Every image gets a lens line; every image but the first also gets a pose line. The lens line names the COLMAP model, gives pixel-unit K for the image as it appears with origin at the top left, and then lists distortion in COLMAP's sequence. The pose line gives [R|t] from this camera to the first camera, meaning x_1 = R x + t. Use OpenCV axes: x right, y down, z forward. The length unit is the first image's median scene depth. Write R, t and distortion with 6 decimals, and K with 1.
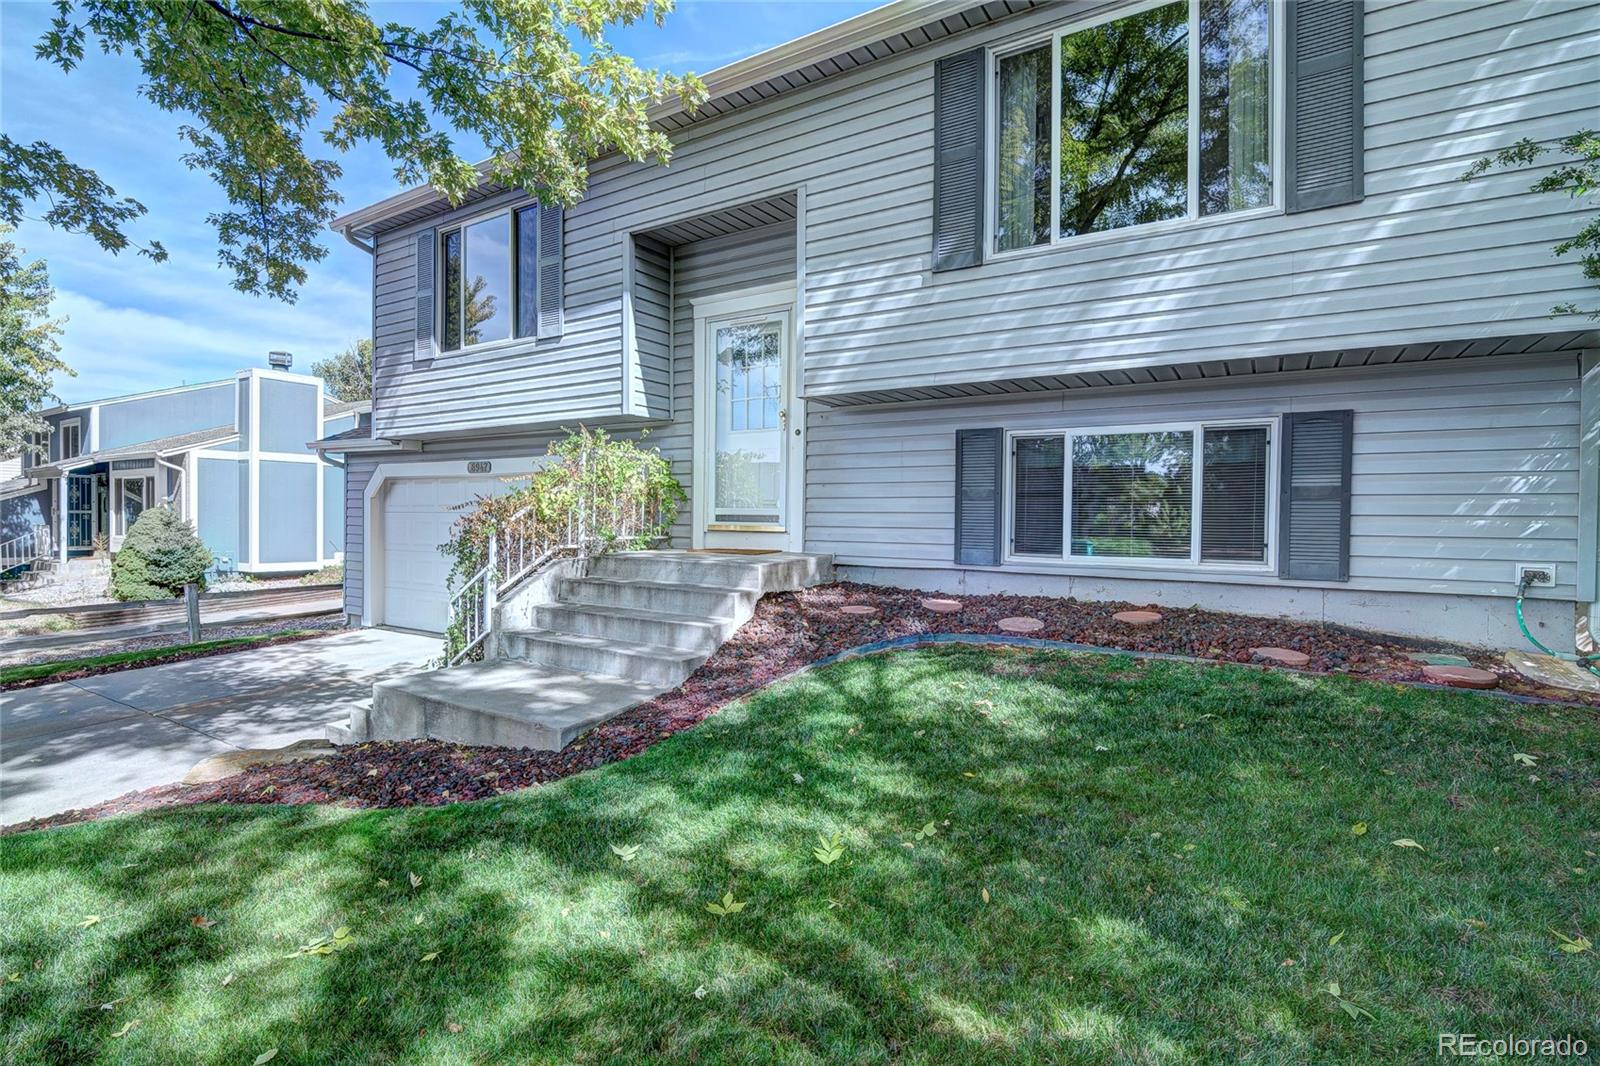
lens RADIAL K [[767.2, 0, 815.0], [0, 767.2, 536.3], [0, 0, 1]] dist [-0.008472, -0.005661]
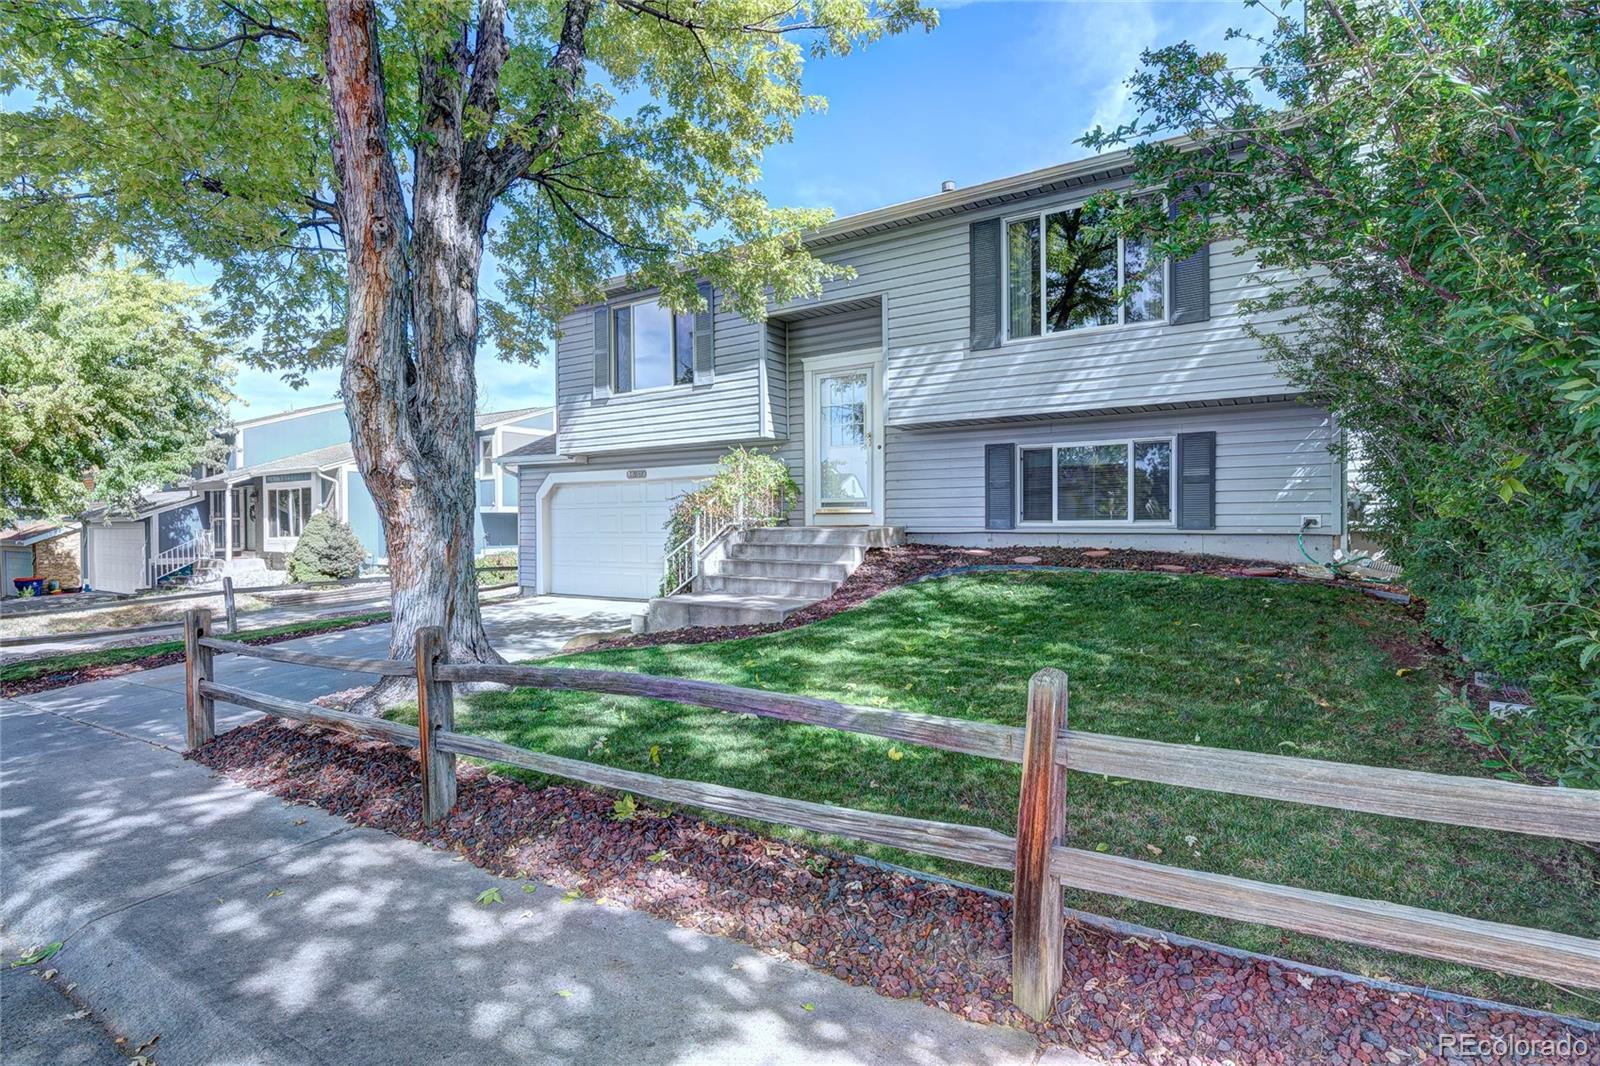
lens RADIAL K [[767.2, 0, 804.9], [0, 767.2, 538.7], [0, 0, 1]] dist [-0.008472, -0.005661]
pose [[0.999534, -0.015656, -0.026192, -0.150509], [0.015622, 0.999877, -0.001480, 0.052952], [0.026212, 0.001070, 0.999656, -0.599838]]
